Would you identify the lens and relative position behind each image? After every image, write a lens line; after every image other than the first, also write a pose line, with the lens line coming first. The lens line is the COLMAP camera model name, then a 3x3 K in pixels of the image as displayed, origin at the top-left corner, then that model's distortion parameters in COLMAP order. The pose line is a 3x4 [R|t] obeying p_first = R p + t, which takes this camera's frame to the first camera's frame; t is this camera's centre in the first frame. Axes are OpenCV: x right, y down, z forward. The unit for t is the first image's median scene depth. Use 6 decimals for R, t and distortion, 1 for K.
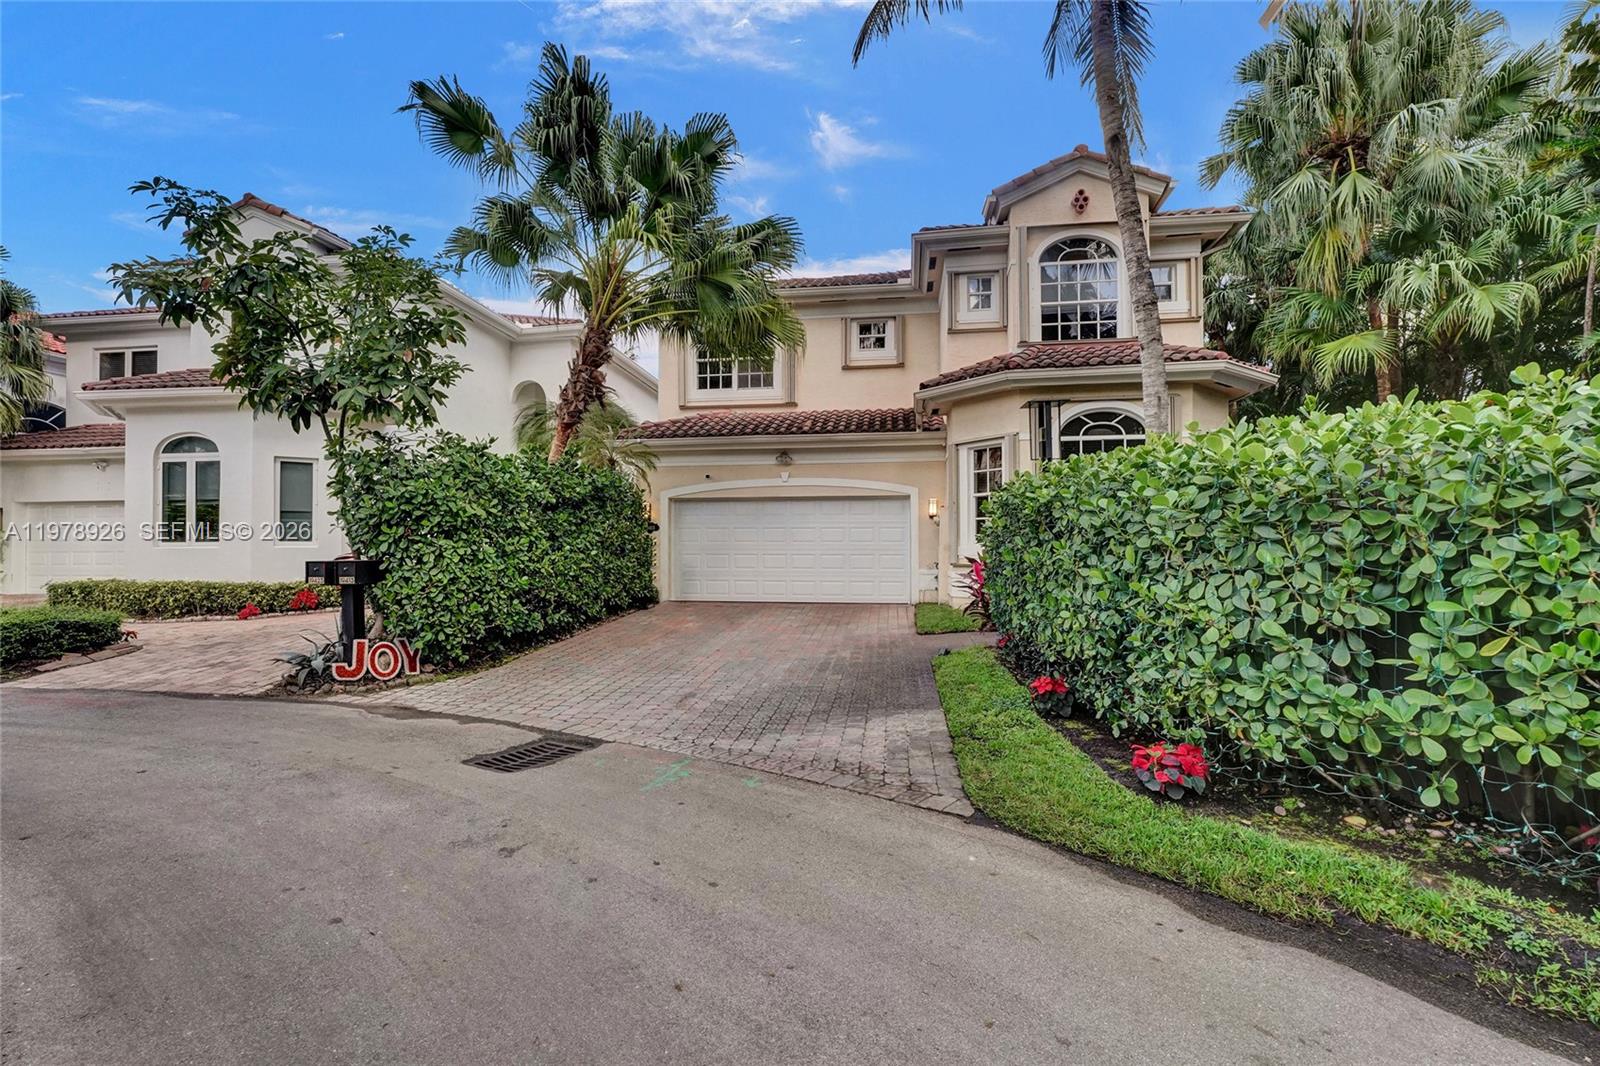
lens RADIAL K [[683.4, 0, 798.3], [0, 683.4, 534.9], [0, 0, 1]] dist [-0.003394, -0.000113]
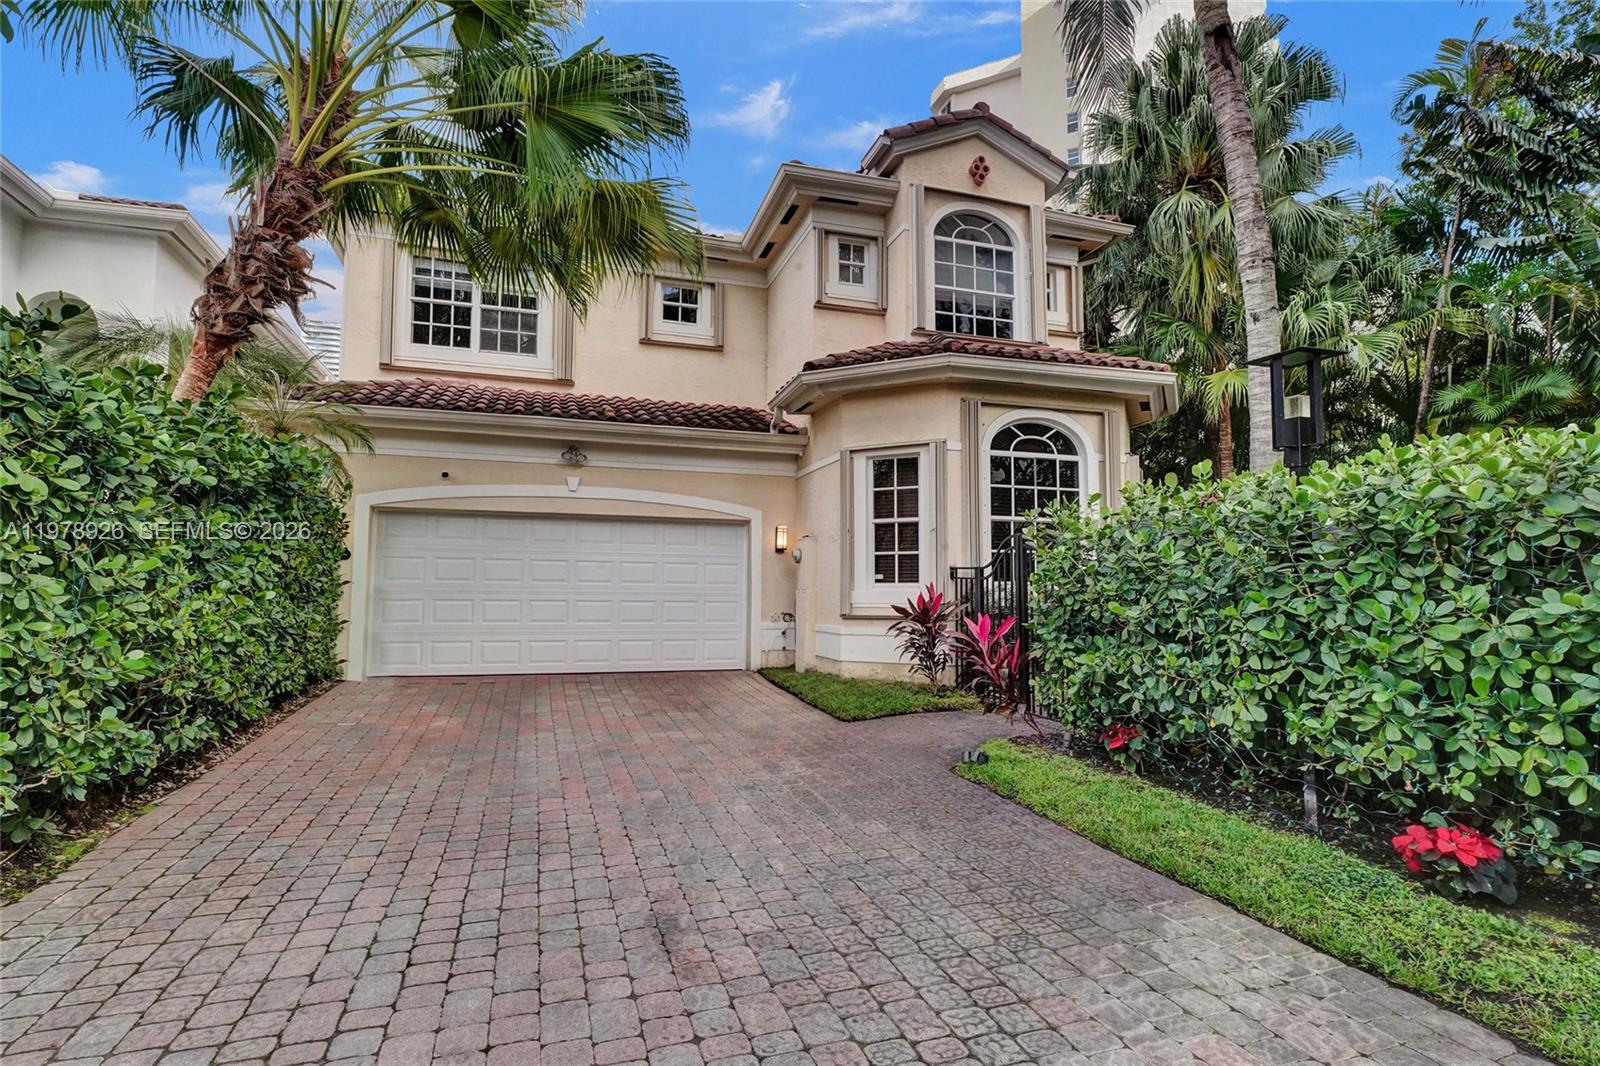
lens RADIAL K [[776.2, 0, 800.4], [0, 776.2, 541.9], [0, 0, 1]] dist [0.001671, -0.000555]
pose [[0.909360, 0.036359, 0.414419, -0.150758], [-0.016989, 0.998588, -0.050333, 0.007238], [-0.415664, 0.038730, 0.908693, 0.257771]]
